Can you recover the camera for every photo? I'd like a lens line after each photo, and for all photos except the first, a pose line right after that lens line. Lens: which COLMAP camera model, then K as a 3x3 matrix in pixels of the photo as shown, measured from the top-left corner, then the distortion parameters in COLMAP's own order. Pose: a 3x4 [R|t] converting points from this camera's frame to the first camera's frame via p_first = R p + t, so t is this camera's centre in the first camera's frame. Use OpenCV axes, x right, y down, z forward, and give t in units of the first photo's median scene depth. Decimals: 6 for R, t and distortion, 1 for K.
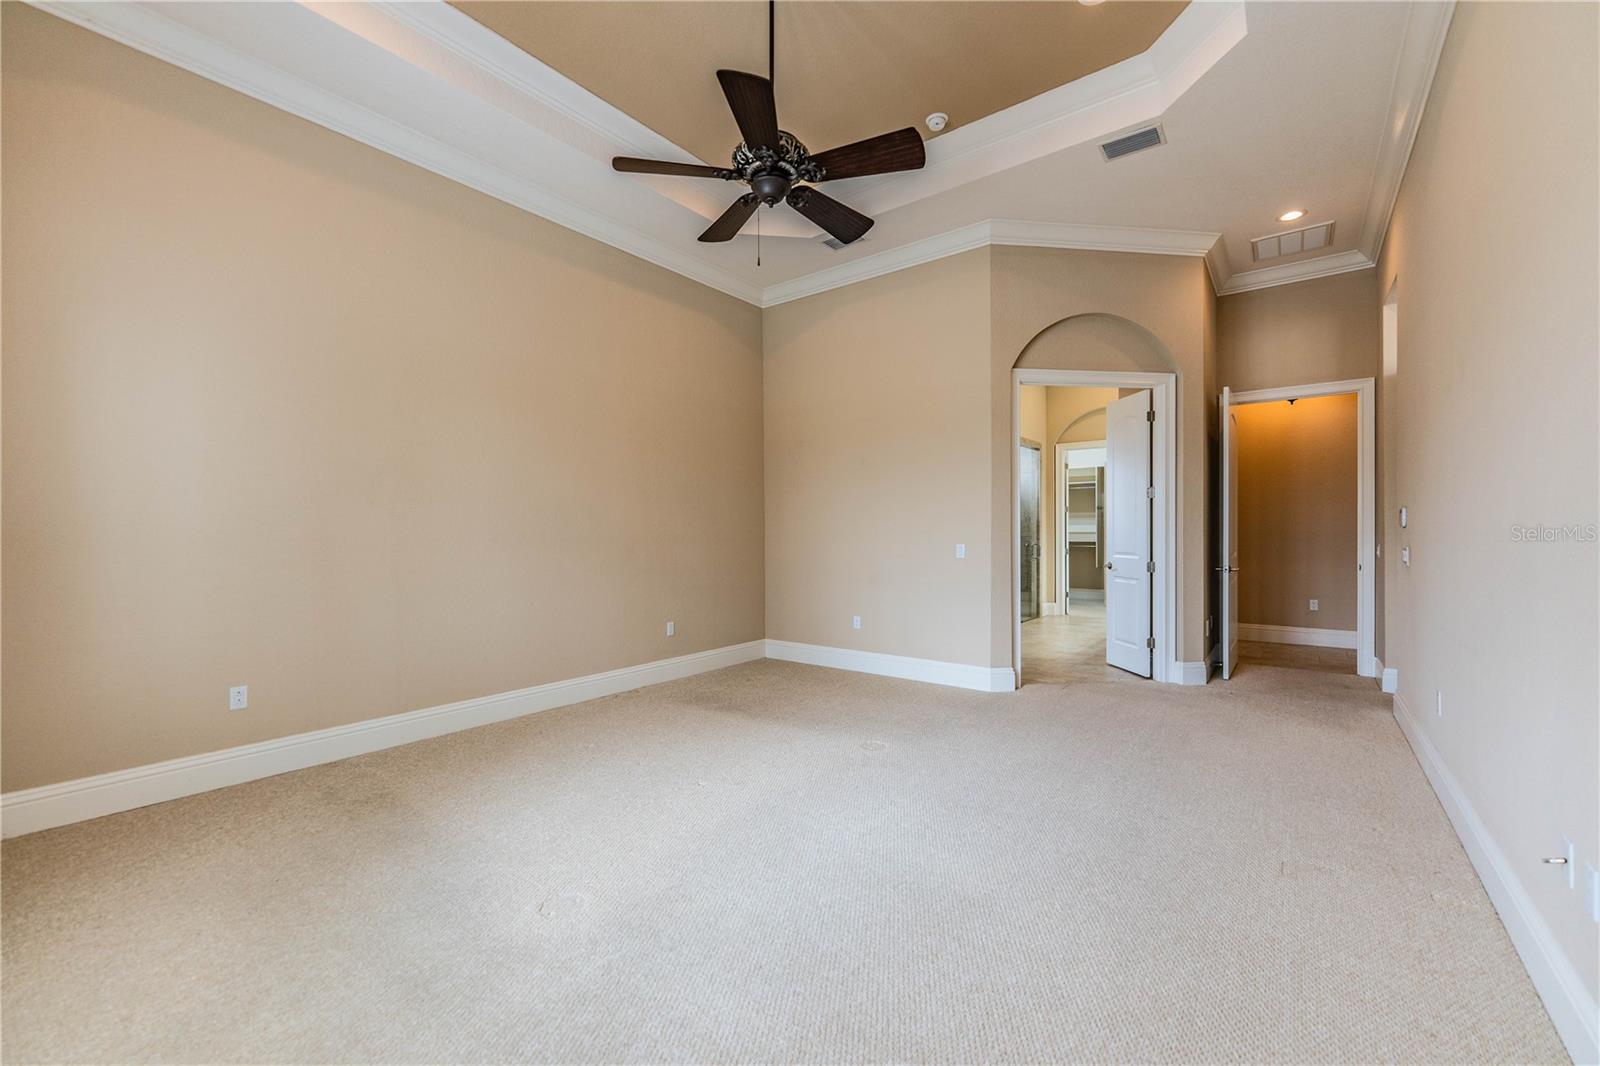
lens RADIAL K [[639.8, 0, 796.2], [0, 639.8, 537.4], [0, 0, 1]] dist [0.002672, -0.001215]
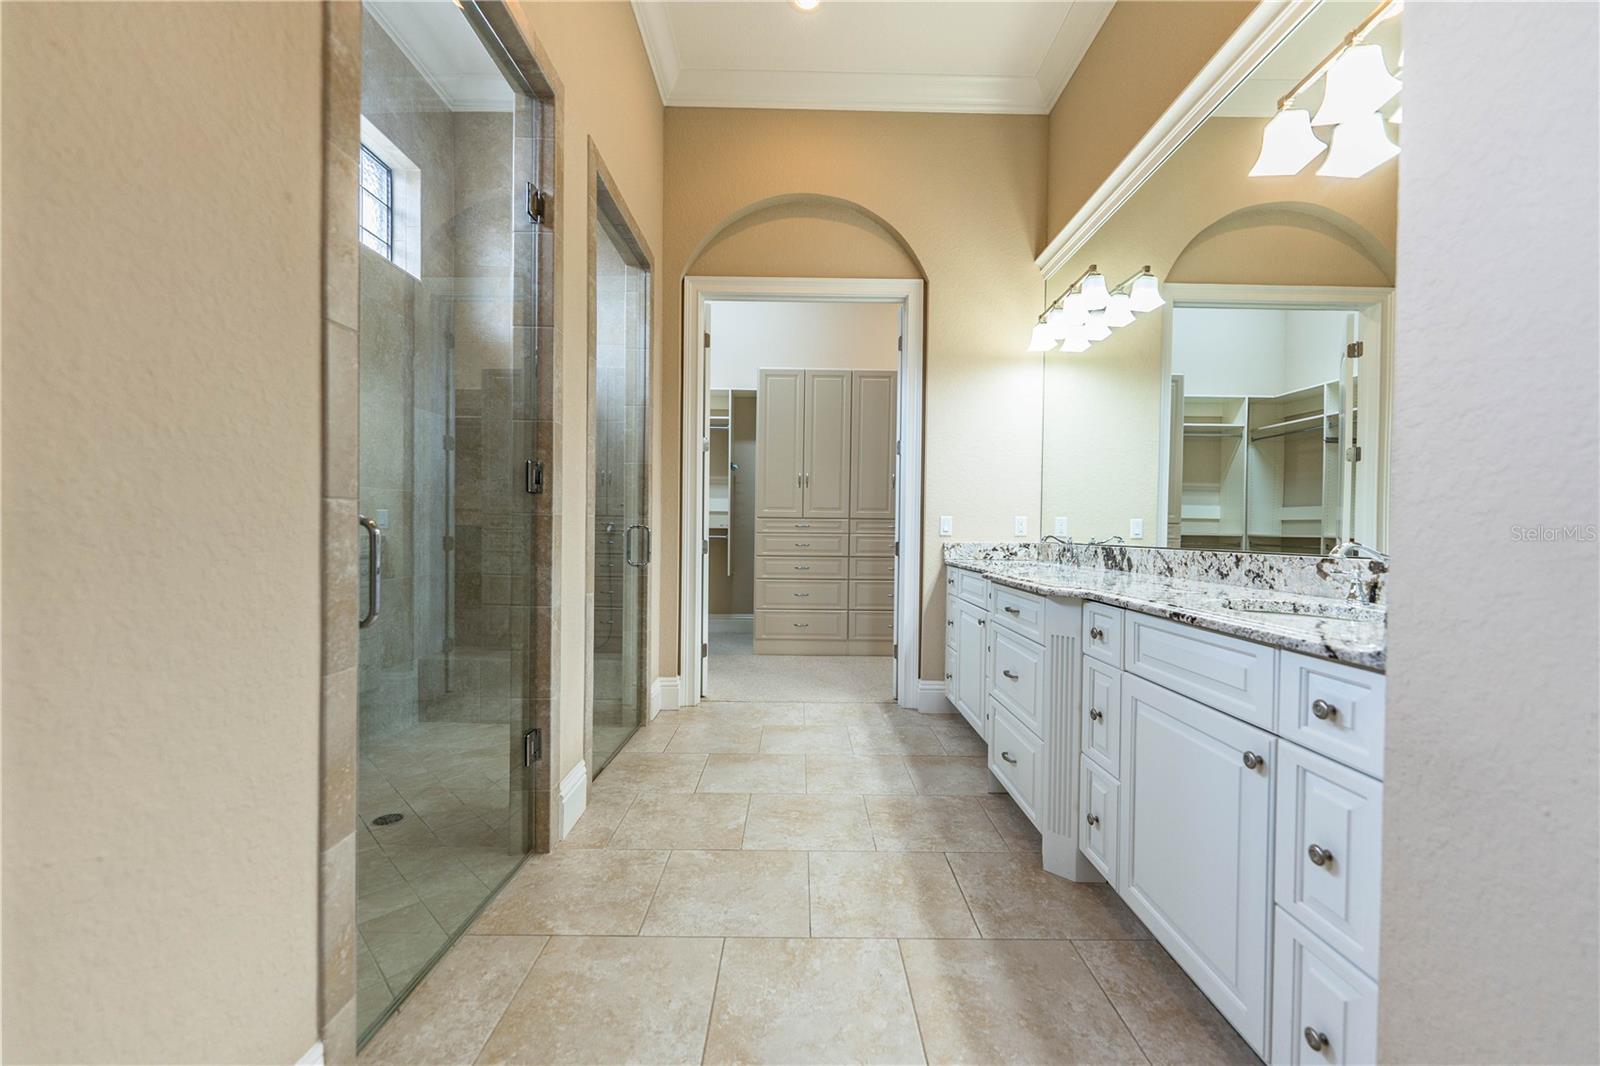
lens RADIAL K [[639.8, 0, 800.1], [0, 639.8, 533.5], [0, 0, 1]] dist [0.002672, -0.001215]
pose [[0.813293, 0.006025, 0.581823, 0.234627], [-0.015369, 0.999820, 0.011129, 0.009194], [-0.581651, -0.017993, 0.813239, 0.639477]]
